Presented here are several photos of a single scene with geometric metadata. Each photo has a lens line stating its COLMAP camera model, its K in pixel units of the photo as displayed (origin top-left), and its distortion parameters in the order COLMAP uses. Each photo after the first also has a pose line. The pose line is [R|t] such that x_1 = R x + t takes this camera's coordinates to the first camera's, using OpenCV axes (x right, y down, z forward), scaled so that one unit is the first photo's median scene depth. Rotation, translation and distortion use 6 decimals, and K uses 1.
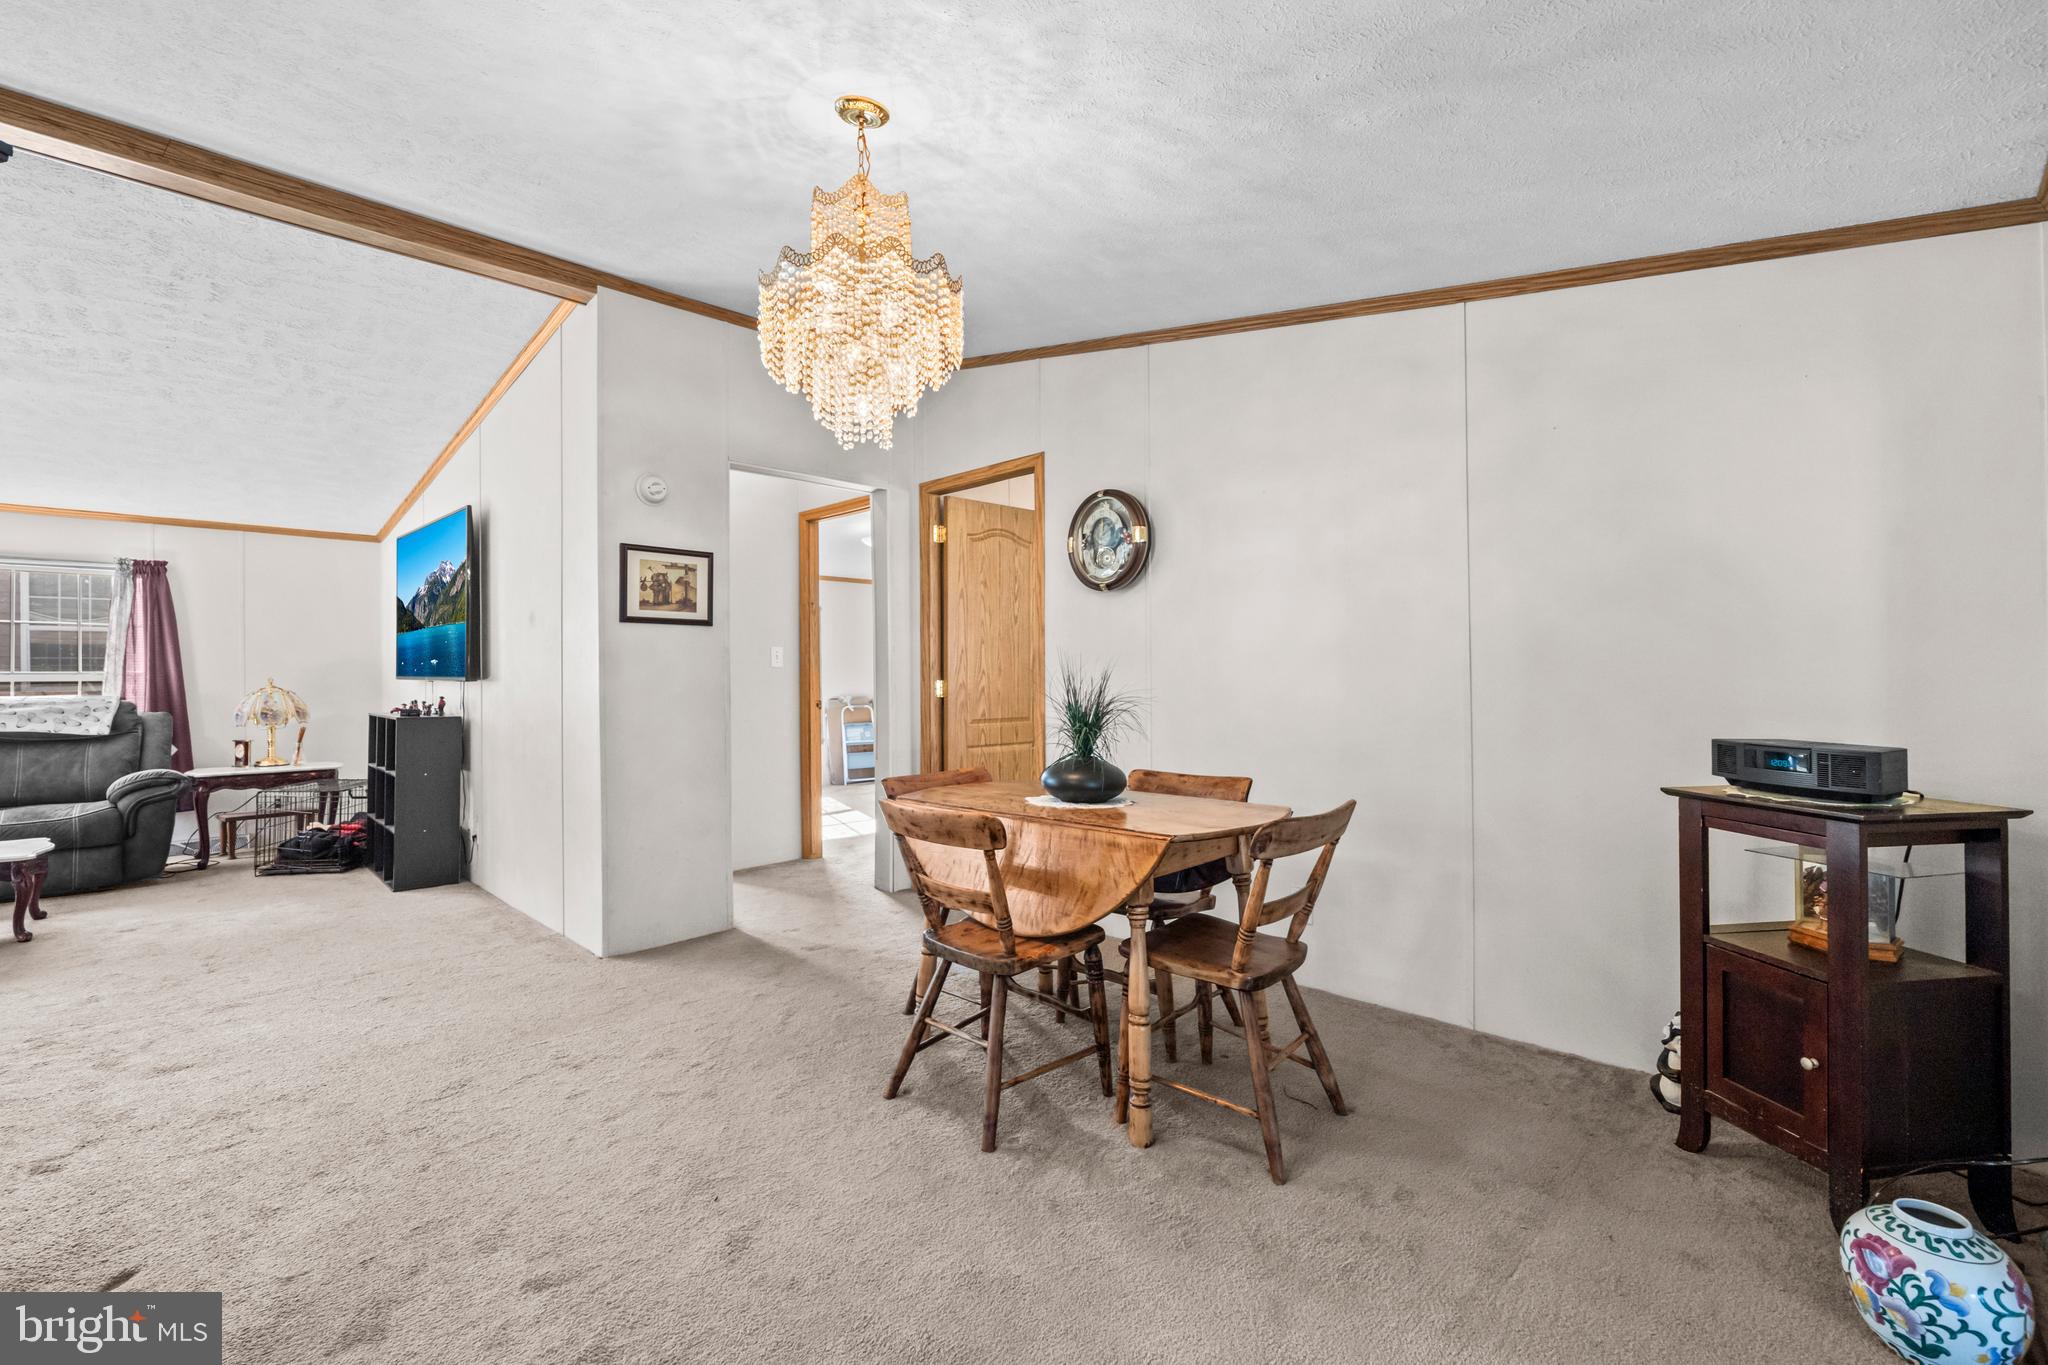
lens RADIAL K [[879.9, 0, 1019.5], [0, 879.9, 677.7], [0, 0, 1]] dist [0.000990, -0.000220]
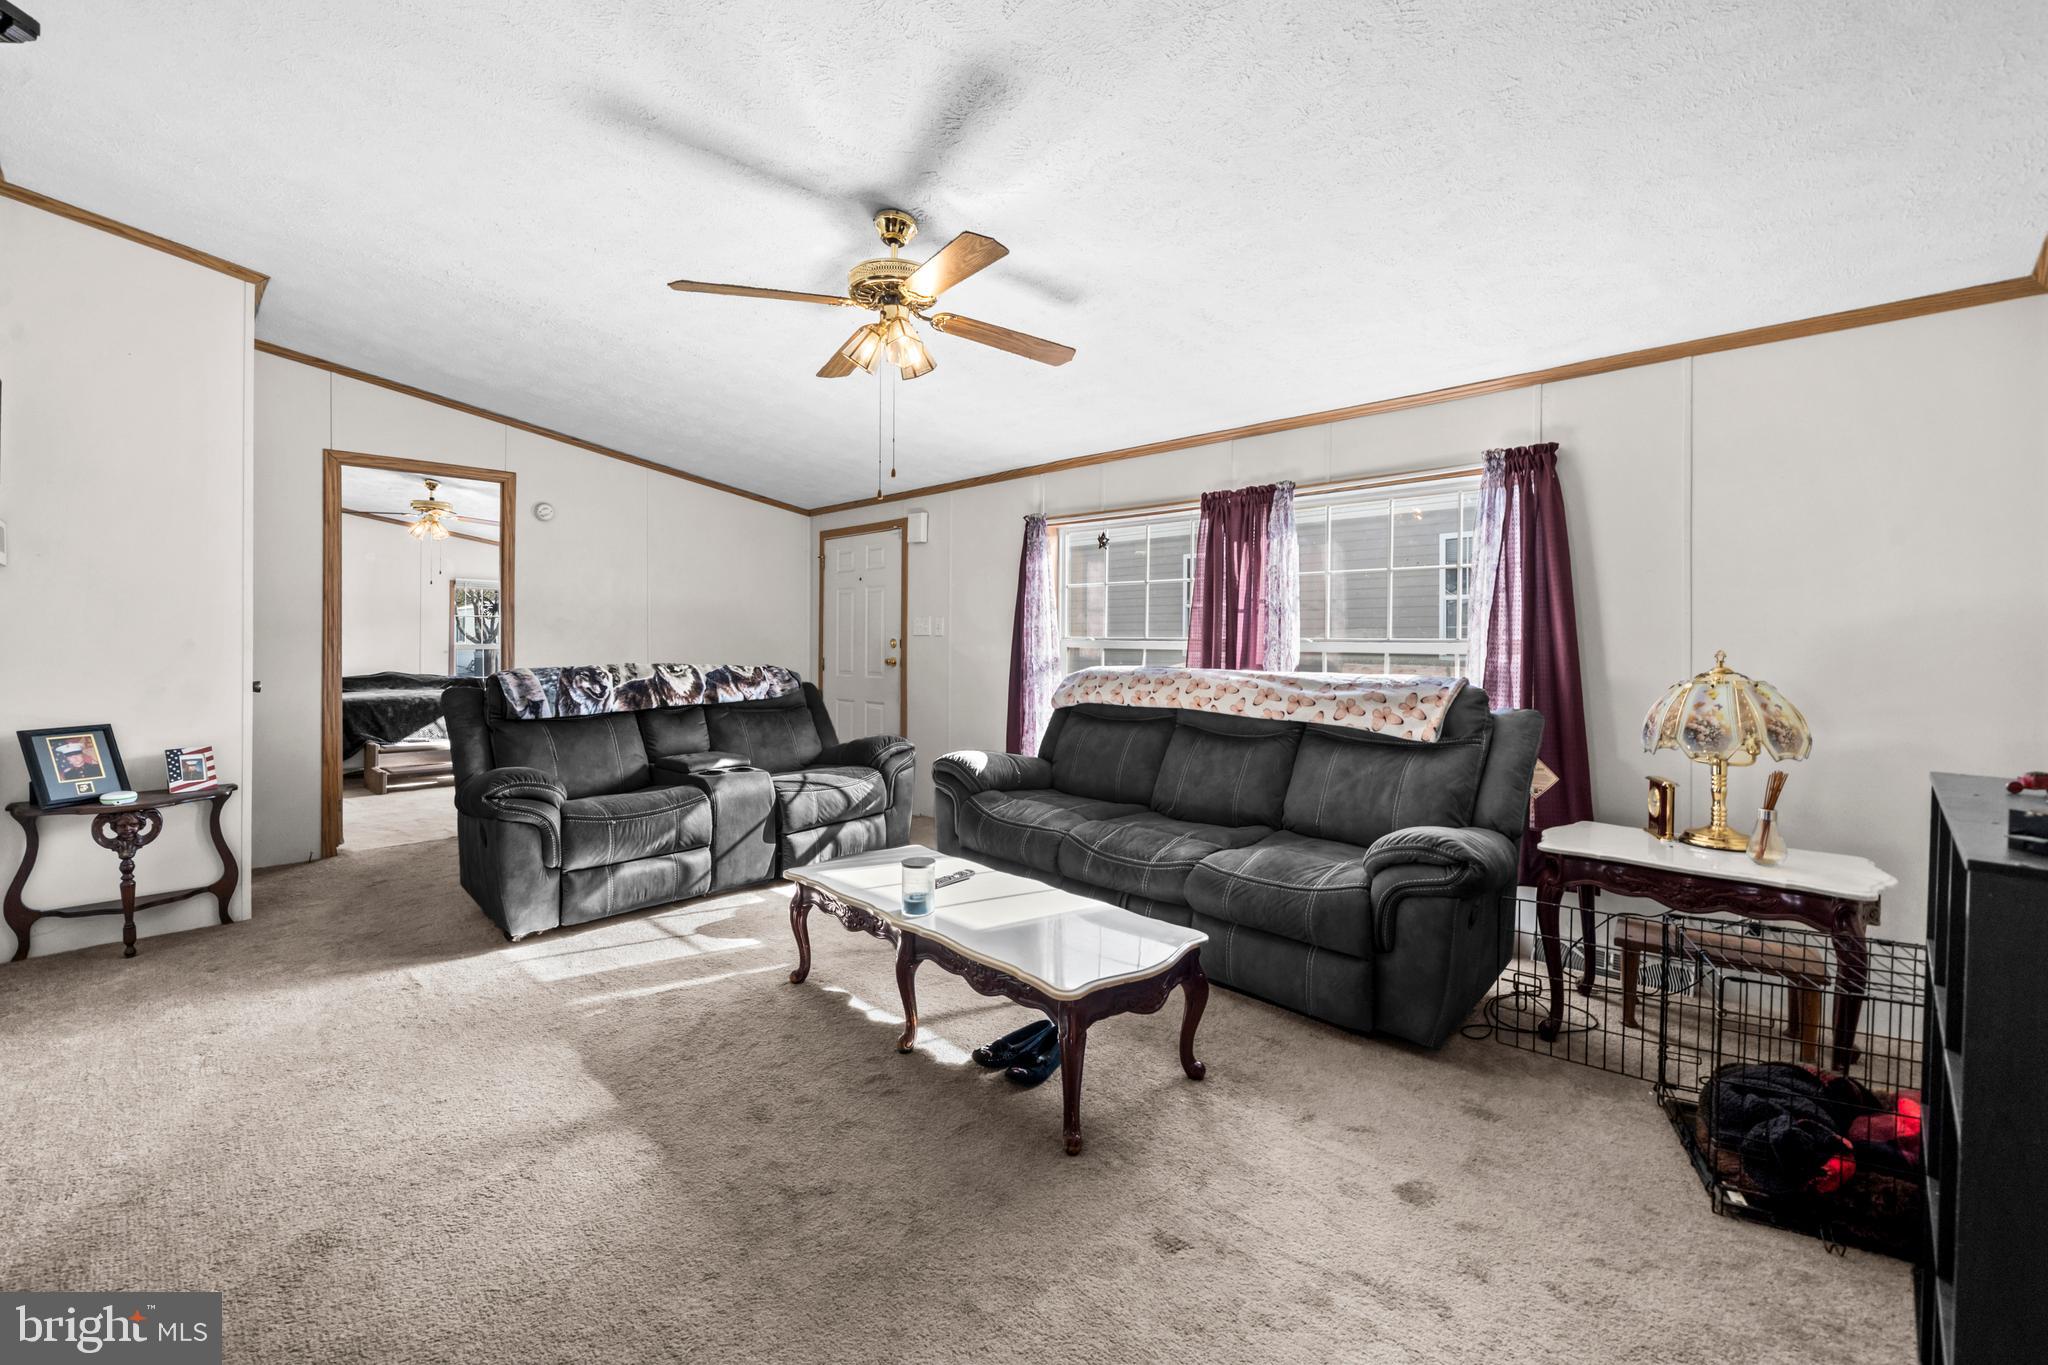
lens RADIAL K [[866.5, 0, 943.7], [0, 866.5, 652.0], [0, 0, 1]] dist [-0.001065, 0.000095]
pose [[0.001203, 0.009637, -0.999953, -0.428002], [-0.013514, 0.999862, 0.009620, 0.002122], [0.999908, 0.013502, 0.001334, 0.631411]]
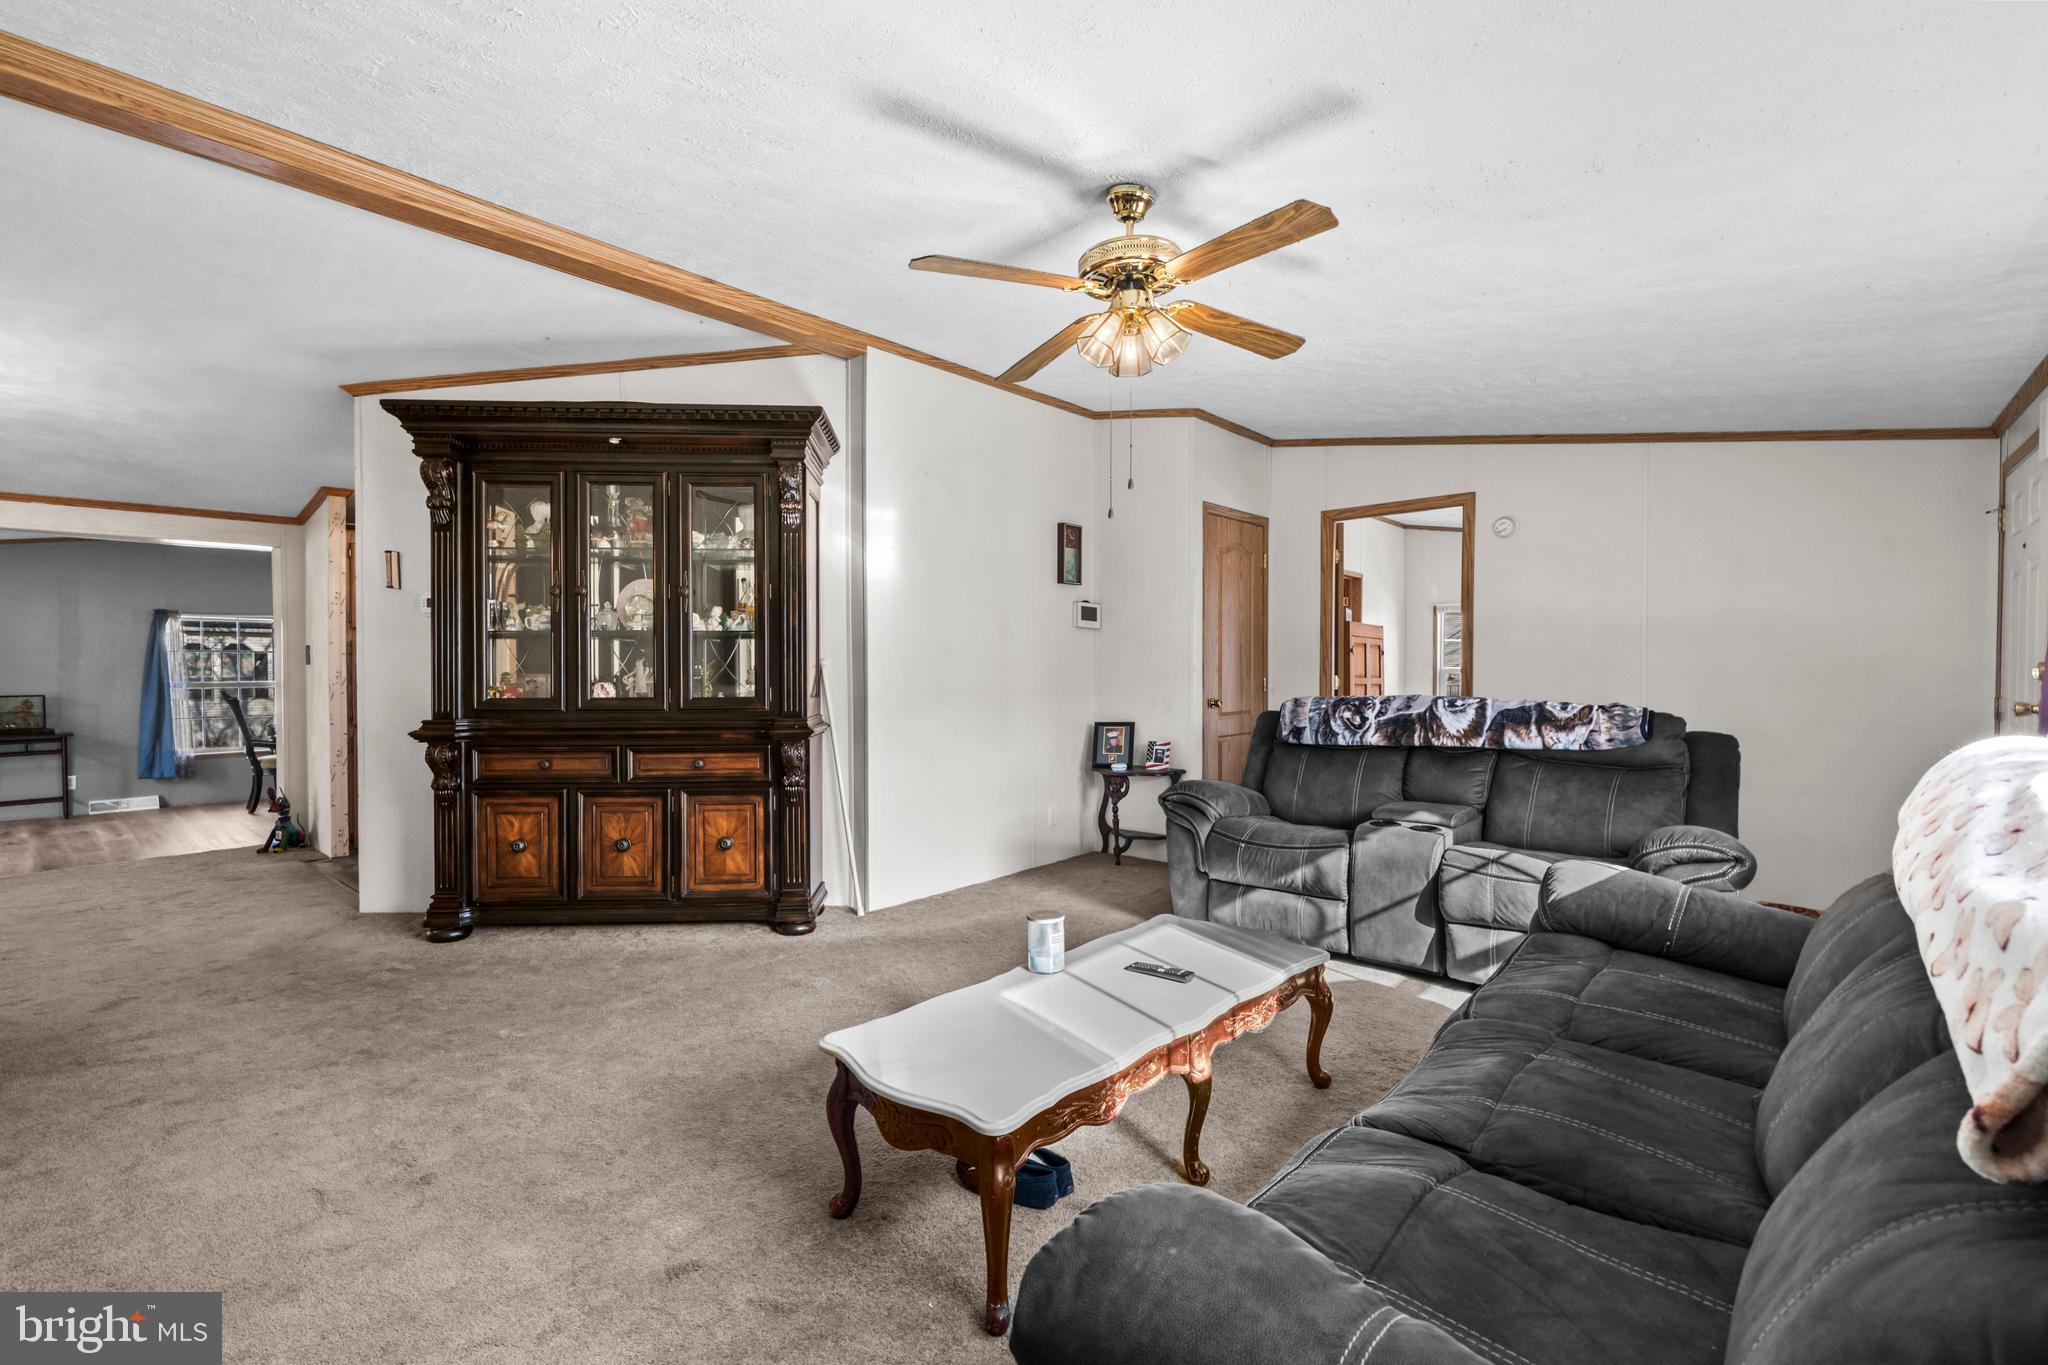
lens RADIAL K [[879.9, 0, 1021.1], [0, 879.9, 680.5], [0, 0, 1]] dist [0.000990, -0.000220]
pose [[-0.997355, 0.006391, -0.072405, -1.041229], [0.004506, 0.999647, 0.026169, -0.013373], [0.072547, 0.025773, -0.997032, 1.247483]]
